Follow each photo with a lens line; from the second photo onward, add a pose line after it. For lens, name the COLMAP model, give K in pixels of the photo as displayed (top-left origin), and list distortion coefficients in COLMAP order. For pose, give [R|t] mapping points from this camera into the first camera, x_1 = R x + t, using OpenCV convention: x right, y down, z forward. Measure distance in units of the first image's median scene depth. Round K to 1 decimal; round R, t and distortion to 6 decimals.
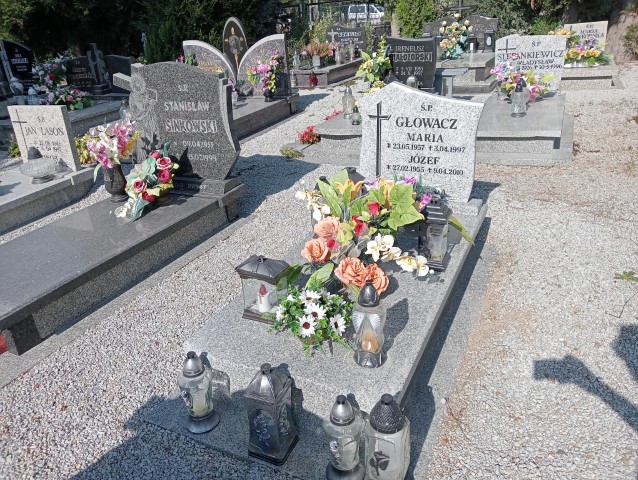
lens RADIAL K [[519.9, 0, 319.0], [0, 519.9, 240.0], [0, 0, 1]] dist [0.032847, -0.082443]
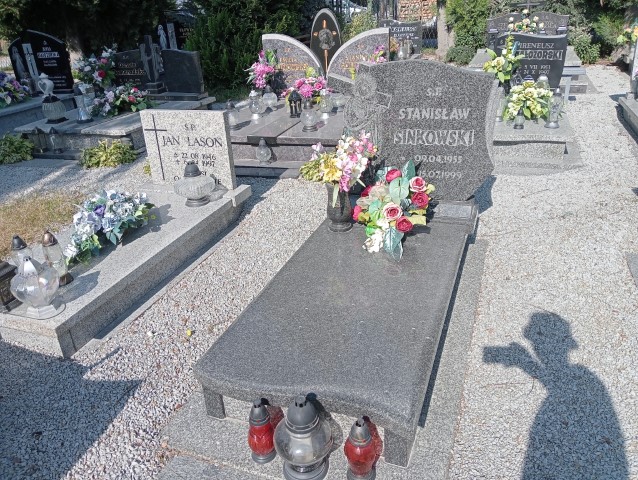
lens RADIAL K [[519.9, 0, 319.0], [0, 519.9, 240.0], [0, 0, 1]] dist [0.032847, -0.082443]
pose [[0.994866, -0.026783, 0.097595, -0.265817], [0.026052, 0.999622, 0.008753, -0.035282], [-0.097792, -0.006166, 0.995188, 0.100611]]
